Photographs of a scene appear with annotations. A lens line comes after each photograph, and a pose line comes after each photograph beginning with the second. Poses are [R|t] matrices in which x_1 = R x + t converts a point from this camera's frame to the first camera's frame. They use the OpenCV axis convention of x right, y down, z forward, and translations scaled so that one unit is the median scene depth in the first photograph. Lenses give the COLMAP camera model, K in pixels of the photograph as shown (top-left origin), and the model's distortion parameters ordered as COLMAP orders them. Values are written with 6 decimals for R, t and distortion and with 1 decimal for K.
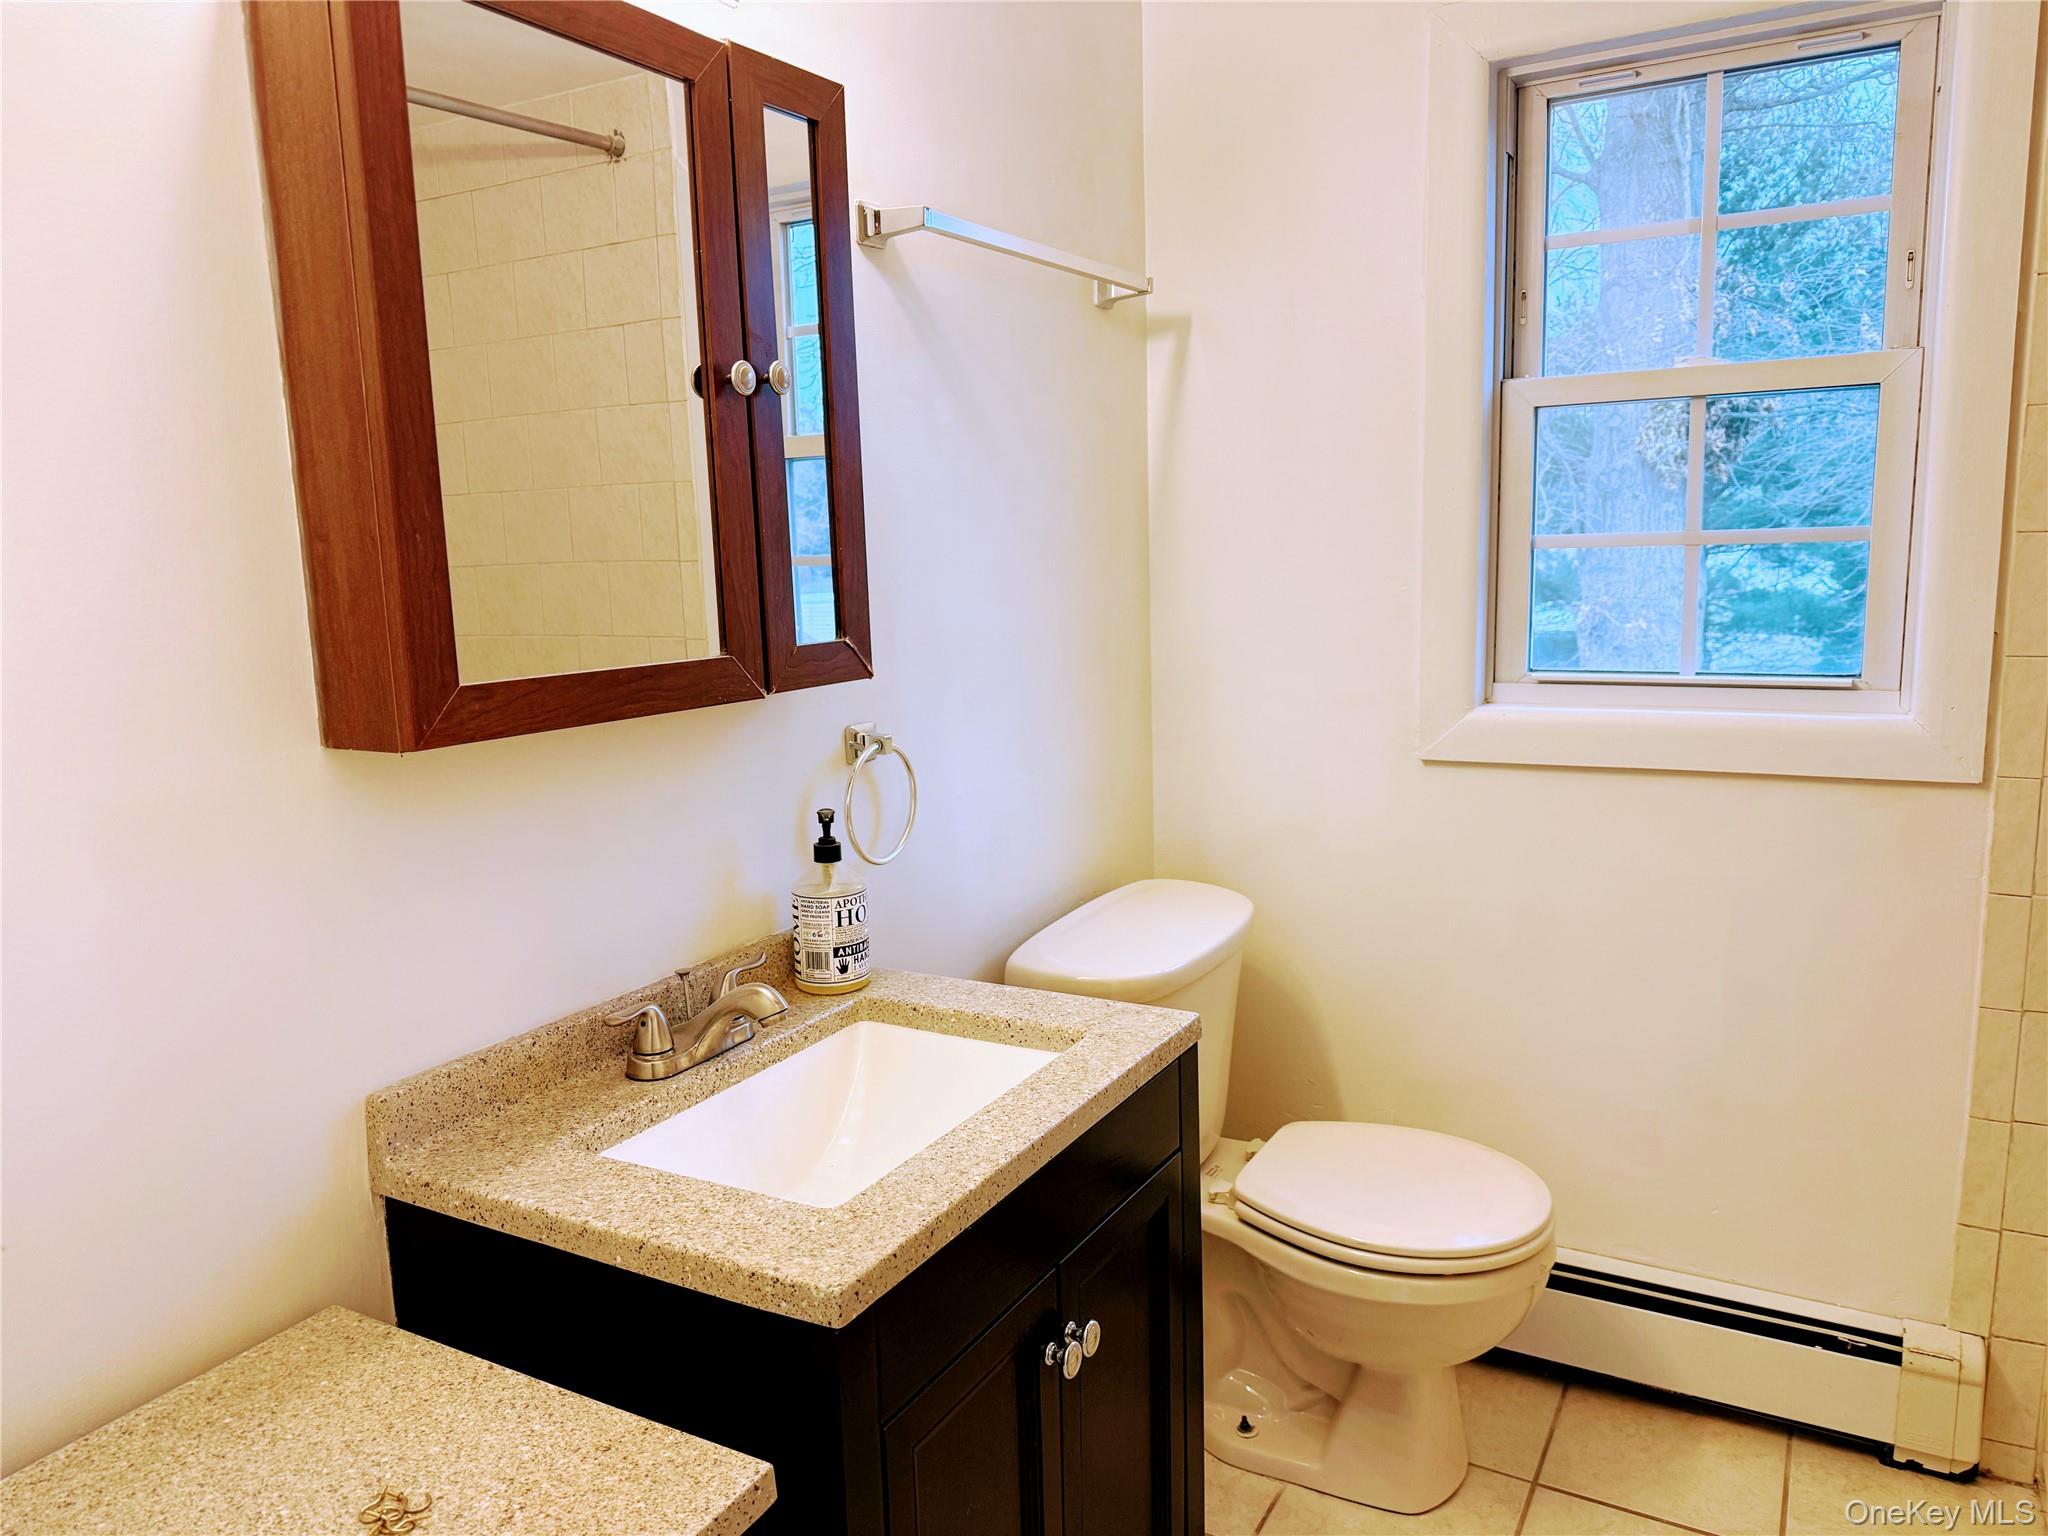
lens RADIAL K [[1443.7, 0, 1022.5], [0, 1443.7, 785.0], [0, 0, 1]] dist [0.078682, -0.071742]
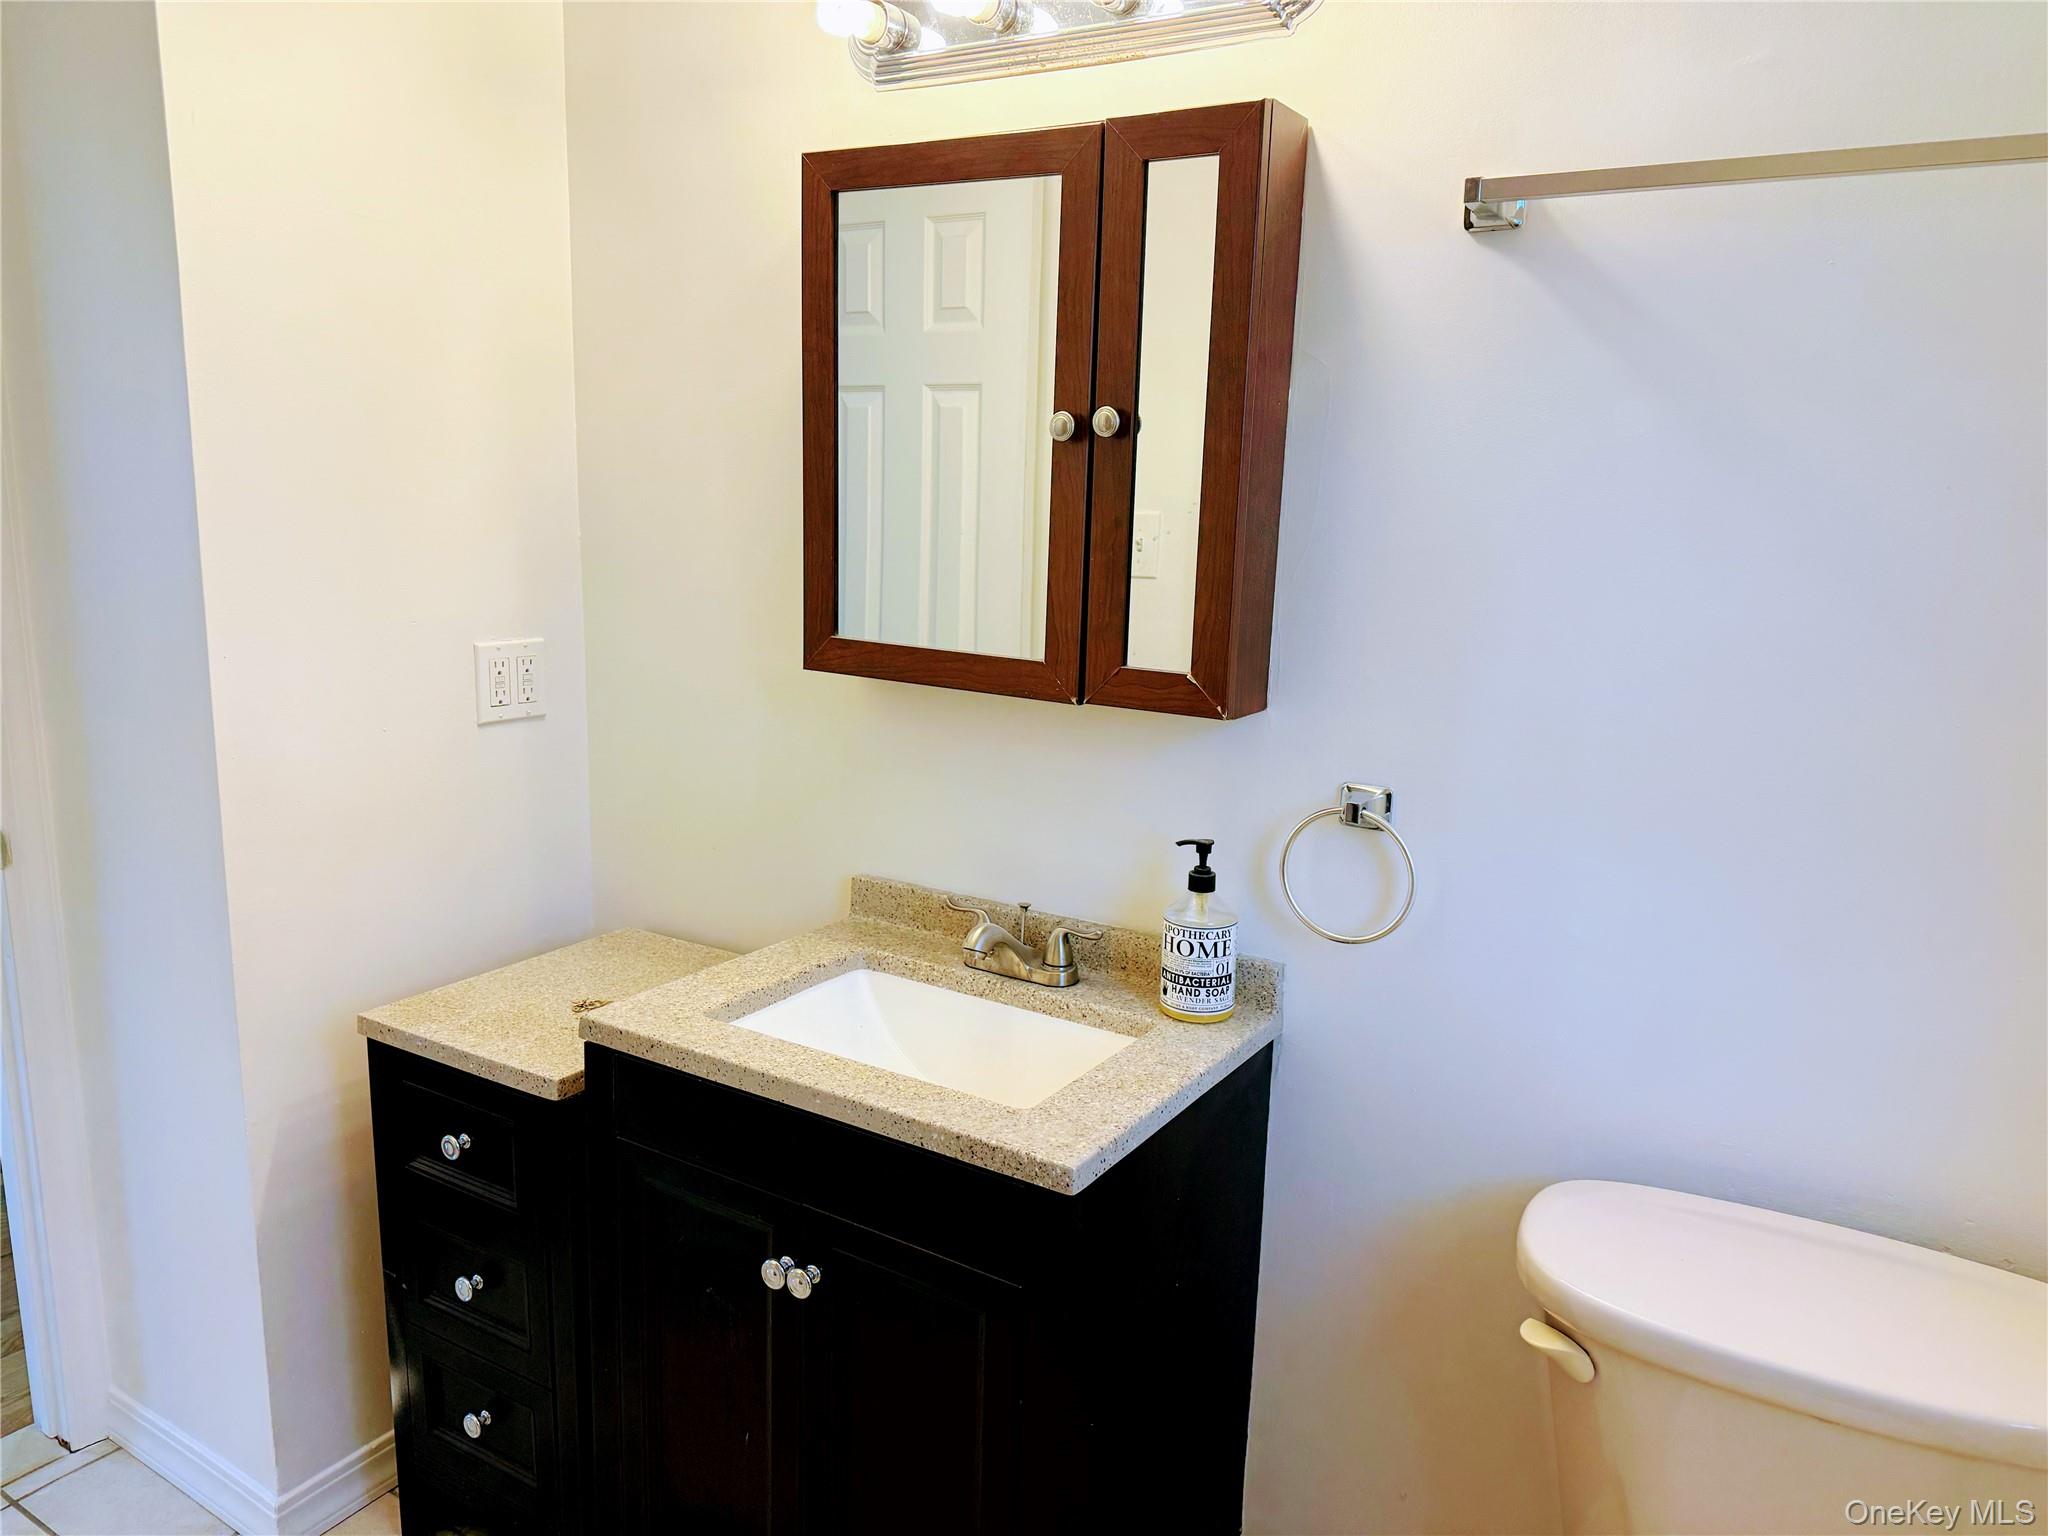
lens RADIAL K [[1443.7, 0, 1022.5], [0, 1443.7, 785.0], [0, 0, 1]] dist [0.078682, -0.071742]
pose [[-0.055258, 0.236991, -0.969939, 0.620225], [-0.190492, 0.951078, 0.243235, -0.177699], [0.980132, 0.198206, -0.007410, 0.652696]]
